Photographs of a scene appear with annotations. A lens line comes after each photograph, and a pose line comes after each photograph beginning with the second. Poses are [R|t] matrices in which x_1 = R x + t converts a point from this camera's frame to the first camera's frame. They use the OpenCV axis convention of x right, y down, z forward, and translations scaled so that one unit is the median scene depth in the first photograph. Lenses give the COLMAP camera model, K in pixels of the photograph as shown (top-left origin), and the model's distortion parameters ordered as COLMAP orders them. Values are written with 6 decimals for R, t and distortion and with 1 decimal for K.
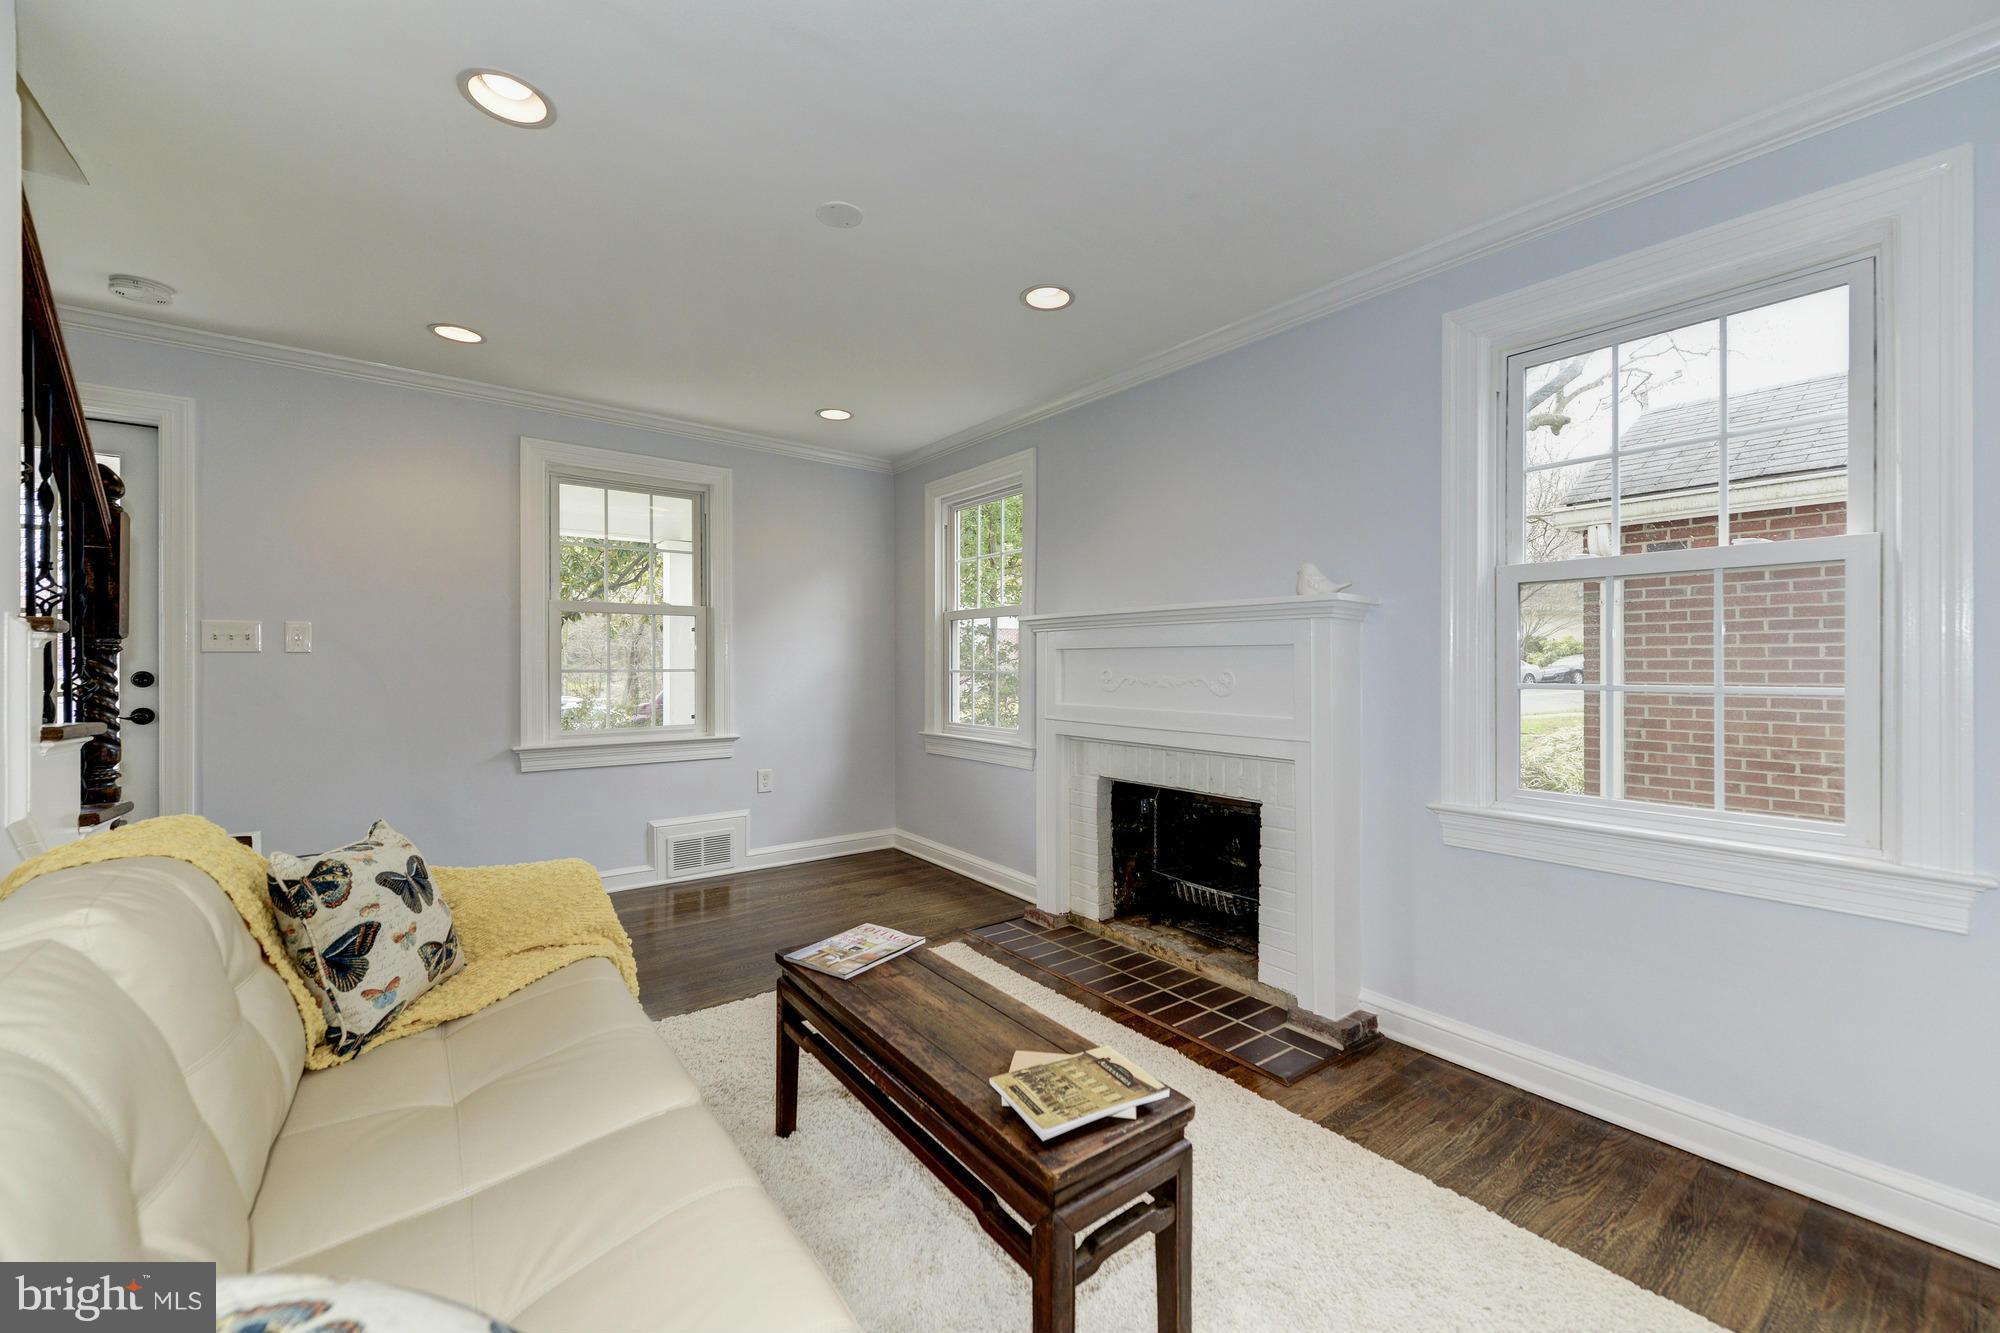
lens RADIAL K [[798.2, 0, 1007.3], [0, 798.2, 664.6], [0, 0, 1]] dist [0.000994, 0.000040]
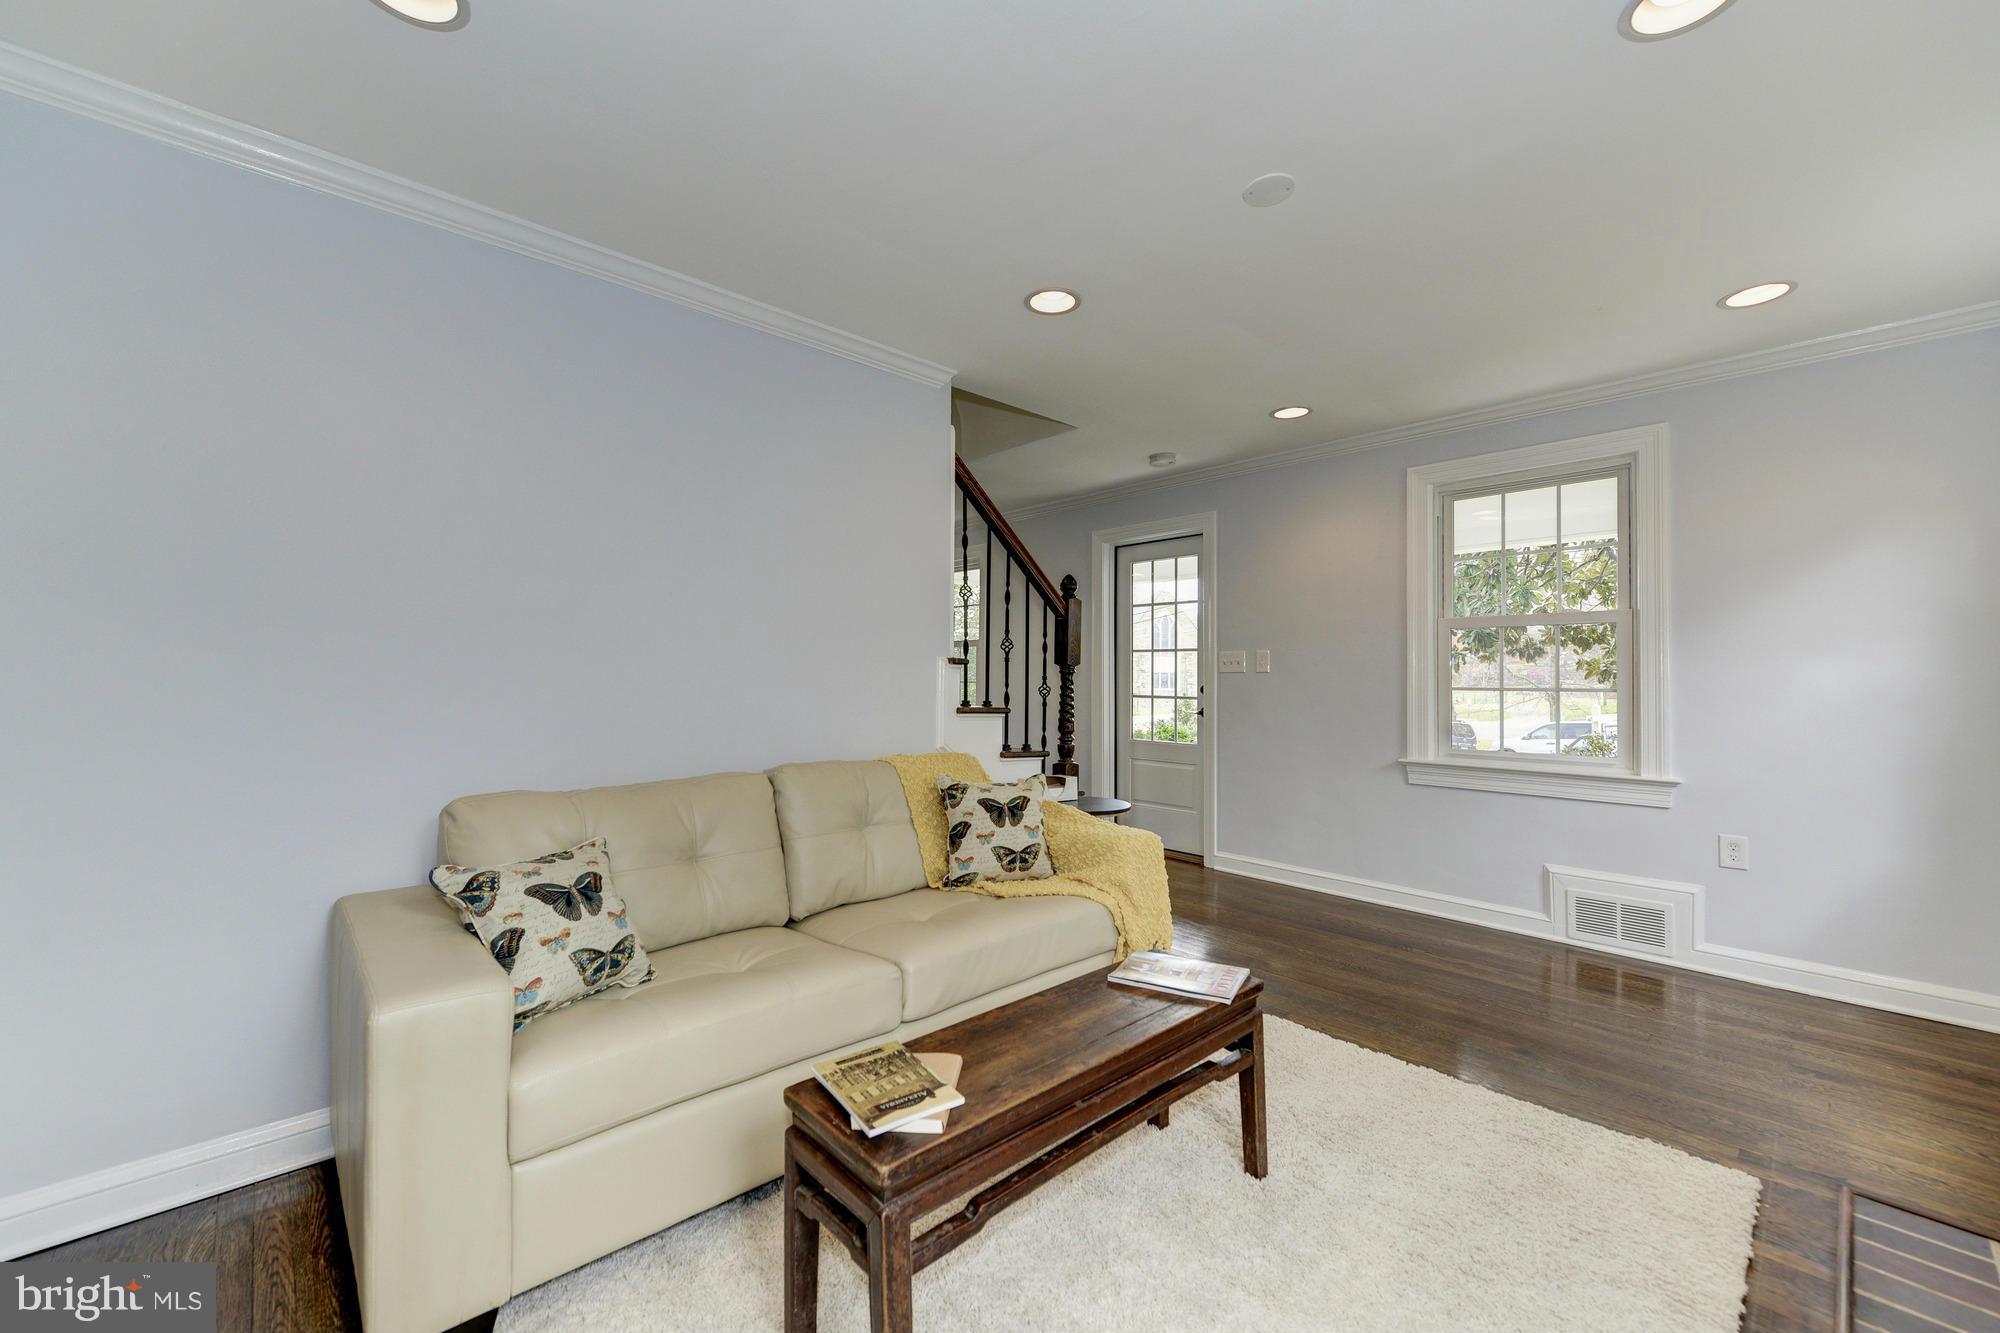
lens RADIAL K [[798.2, 0, 1007.3], [0, 798.2, 664.6], [0, 0, 1]] dist [0.000994, 0.000040]
pose [[0.088836, -0.017128, -0.995899, 0.391390], [-0.007328, 0.999814, -0.017849, -0.000159], [0.996019, 0.008884, 0.088694, 0.361490]]
